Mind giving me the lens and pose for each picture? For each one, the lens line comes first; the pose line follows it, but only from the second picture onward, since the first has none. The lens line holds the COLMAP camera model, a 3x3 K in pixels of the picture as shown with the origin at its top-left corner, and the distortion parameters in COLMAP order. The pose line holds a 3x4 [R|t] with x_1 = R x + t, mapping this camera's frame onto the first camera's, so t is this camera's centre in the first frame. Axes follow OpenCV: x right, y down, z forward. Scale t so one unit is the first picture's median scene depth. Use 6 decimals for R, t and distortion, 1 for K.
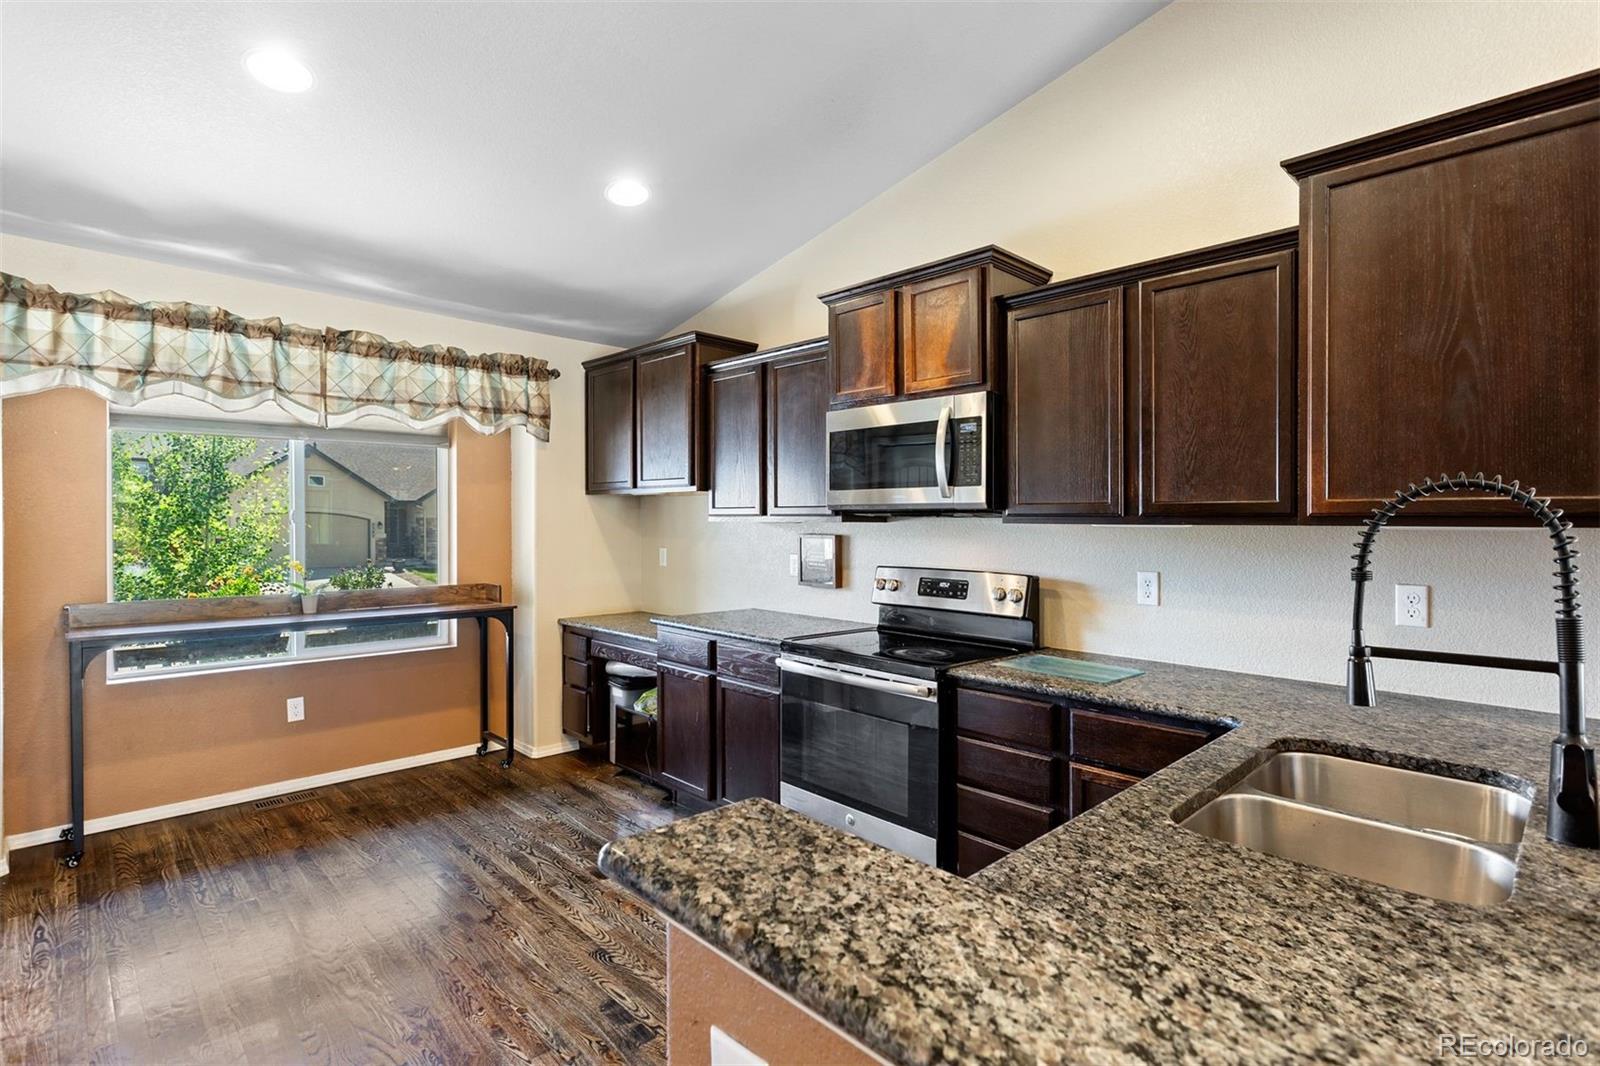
lens RADIAL K [[783.2, 0, 820.9], [0, 783.2, 537.4], [0, 0, 1]] dist [0.002372, 0.001110]
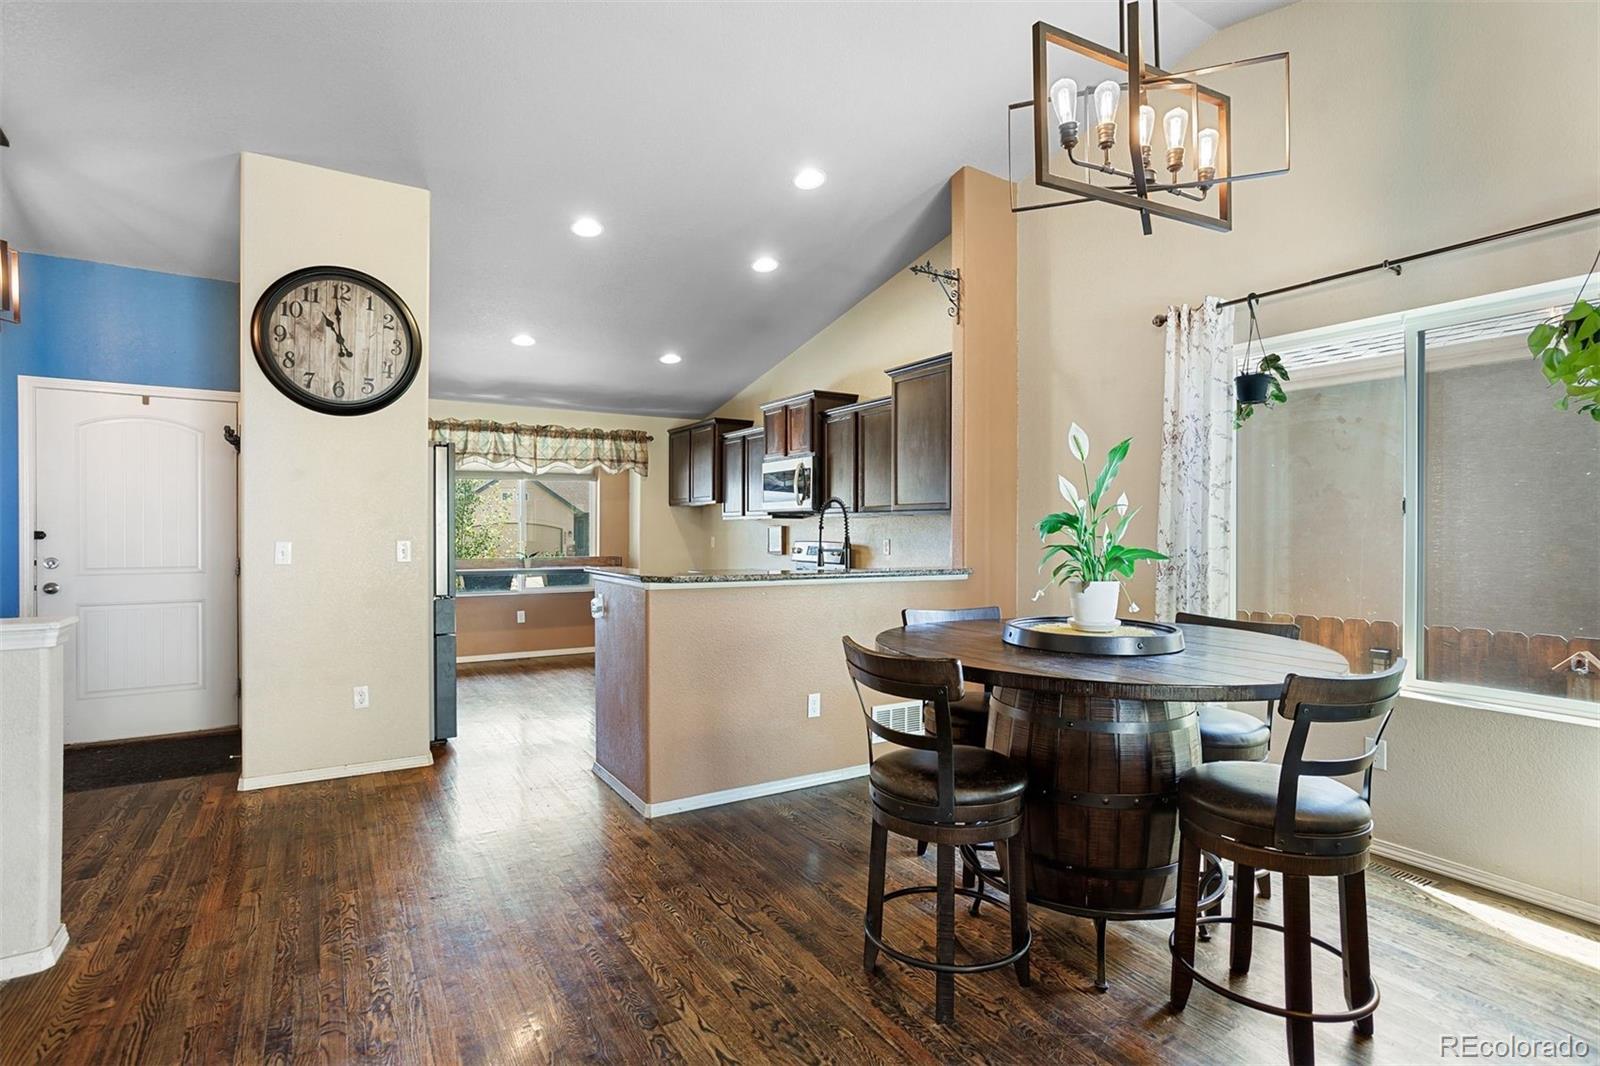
lens RADIAL K [[794.8, 0, 800.0], [0, 794.8, 533.0], [0, 0, 1]] dist [-0.000033, 0.000537]
pose [[0.973566, -0.003853, -0.228374, 0.463285], [-0.000451, 0.999823, -0.018790, 0.045706], [0.228406, 0.018397, 0.973392, -0.777926]]
